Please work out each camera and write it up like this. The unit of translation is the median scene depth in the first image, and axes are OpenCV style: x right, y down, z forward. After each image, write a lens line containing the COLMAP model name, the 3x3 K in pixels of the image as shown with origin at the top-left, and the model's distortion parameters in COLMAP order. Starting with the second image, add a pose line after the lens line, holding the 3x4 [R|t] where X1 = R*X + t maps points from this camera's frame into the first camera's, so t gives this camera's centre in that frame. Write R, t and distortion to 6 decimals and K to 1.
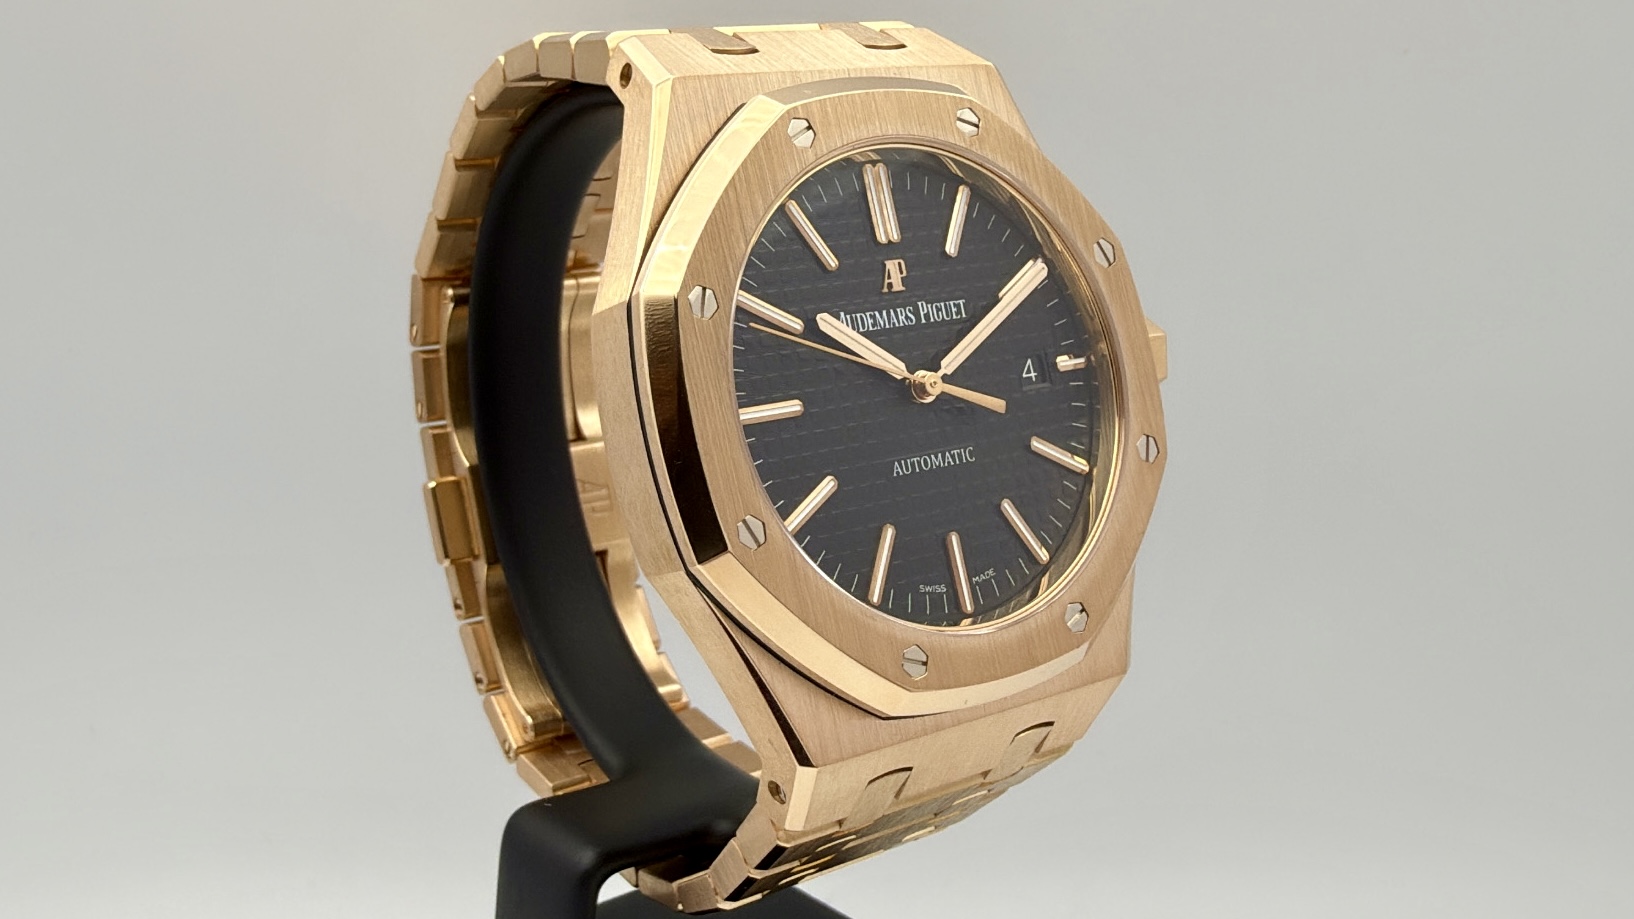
lens RADIAL K [[1779.2, 0, 816.6], [0, 1779.2, 451.1], [0, 0, 1]] dist [0.085894, 0.000000]
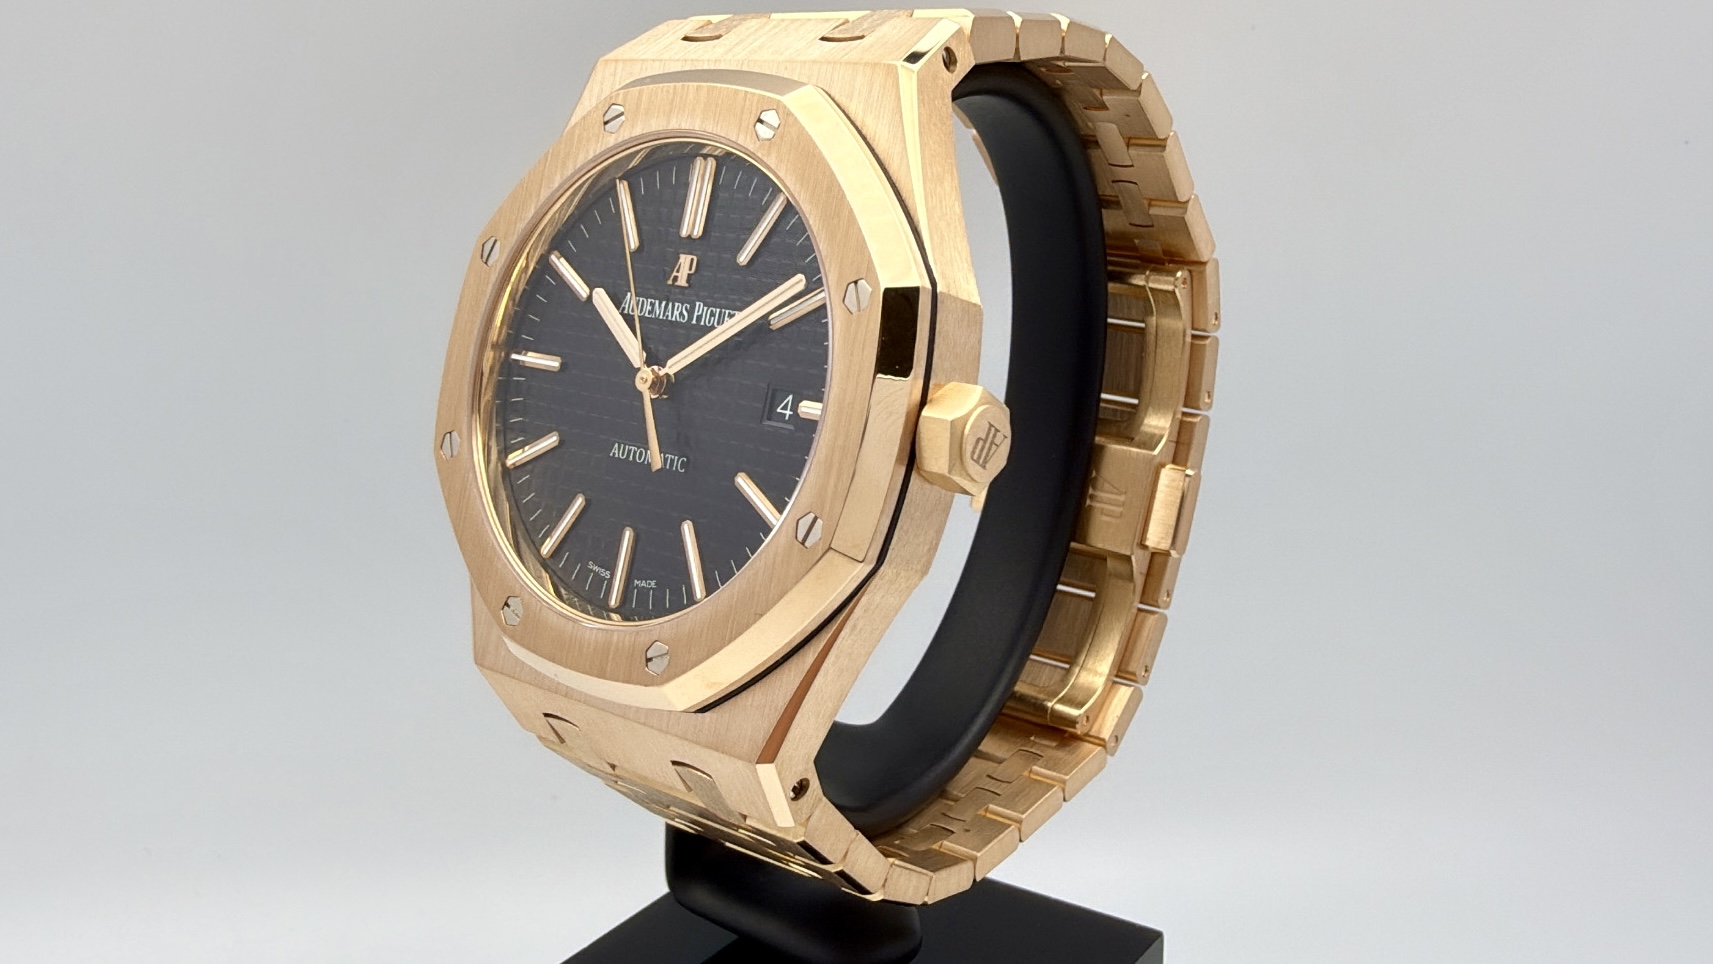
lens RADIAL K [[1865.2, 0, 852.6], [0, 1865.2, 496.0], [0, 0, 1]] dist [0.085894, 0.000000]
pose [[0.202715, 0.264813, -0.942752, 1.080753], [-0.214155, 0.951424, 0.221200, -0.229438], [0.955533, 0.157054, 0.249579, 0.845873]]
